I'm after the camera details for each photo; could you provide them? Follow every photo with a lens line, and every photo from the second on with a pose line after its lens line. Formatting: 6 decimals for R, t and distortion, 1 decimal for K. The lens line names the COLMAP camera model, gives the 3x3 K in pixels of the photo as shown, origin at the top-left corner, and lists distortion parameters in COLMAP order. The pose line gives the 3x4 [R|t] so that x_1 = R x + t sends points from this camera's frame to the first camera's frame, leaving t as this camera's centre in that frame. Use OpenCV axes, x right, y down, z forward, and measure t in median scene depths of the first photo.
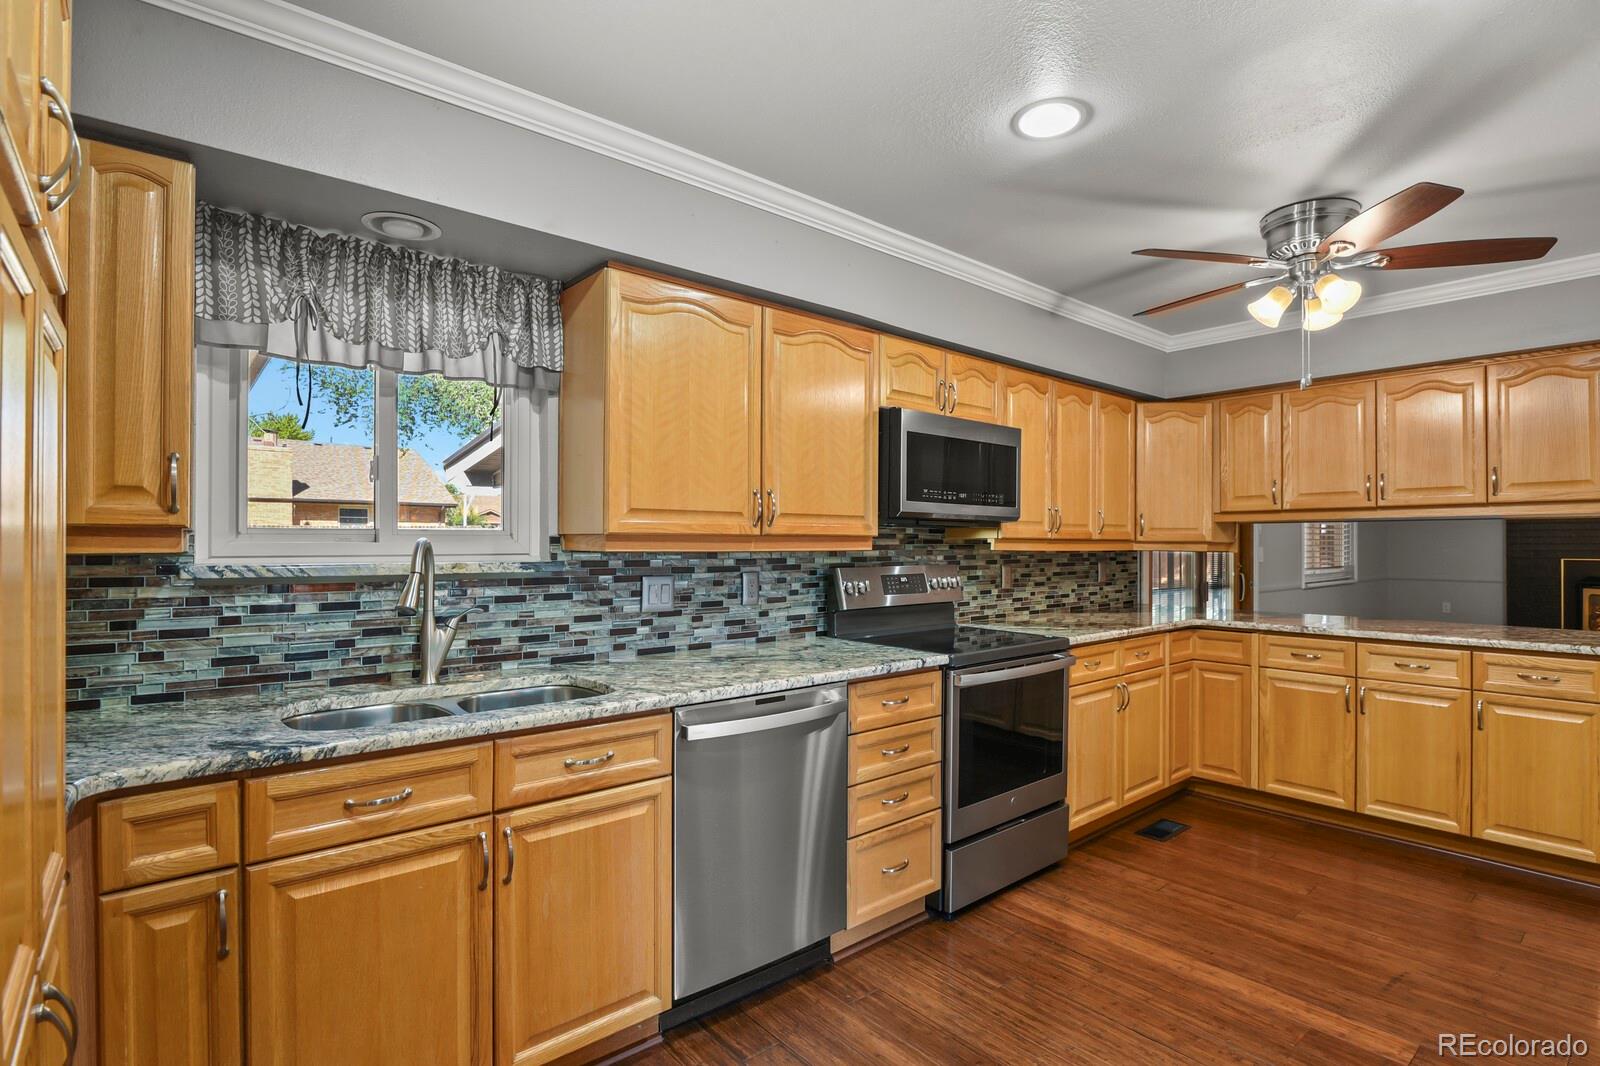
lens RADIAL K [[778.6, 0, 808.3], [0, 778.6, 535.7], [0, 0, 1]] dist [-0.008285, -0.002110]
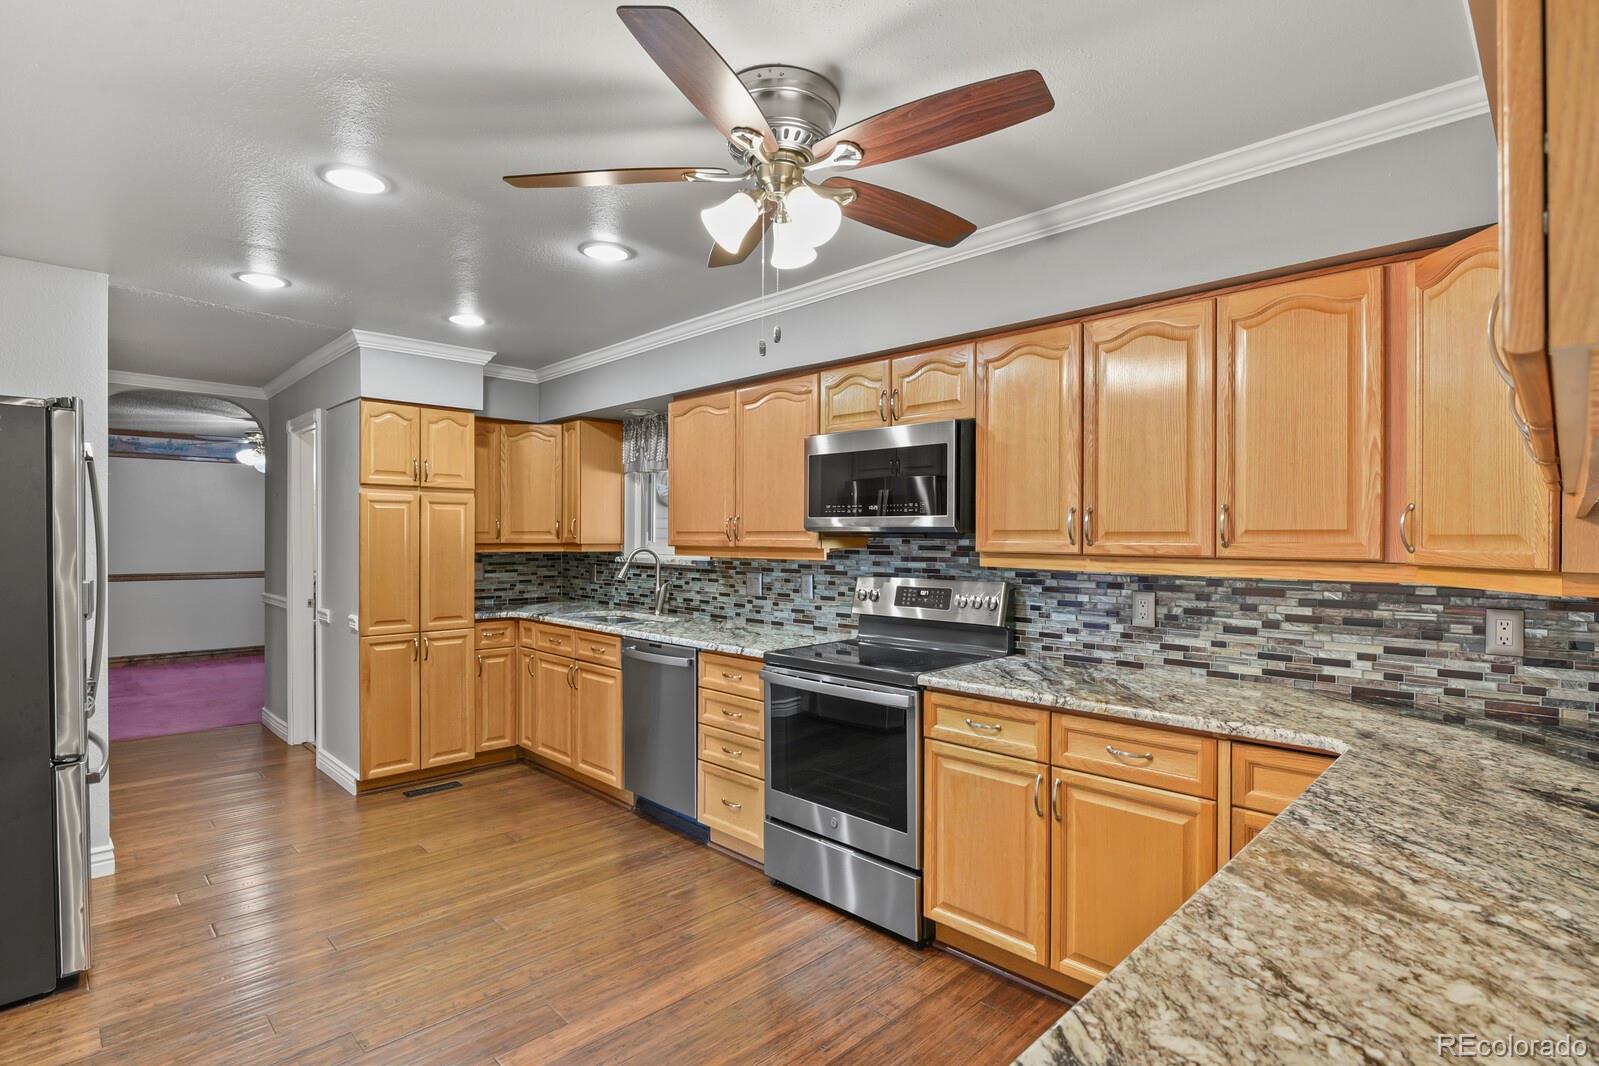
lens RADIAL K [[778.1, 0, 805.6], [0, 778.1, 538.6], [0, 0, 1]] dist [-0.008285, -0.002110]
pose [[0.086713, -0.002863, -0.996229, 1.259118], [0.001511, 0.999995, -0.002742, -0.010505], [0.996232, -0.001267, 0.086717, 0.899719]]
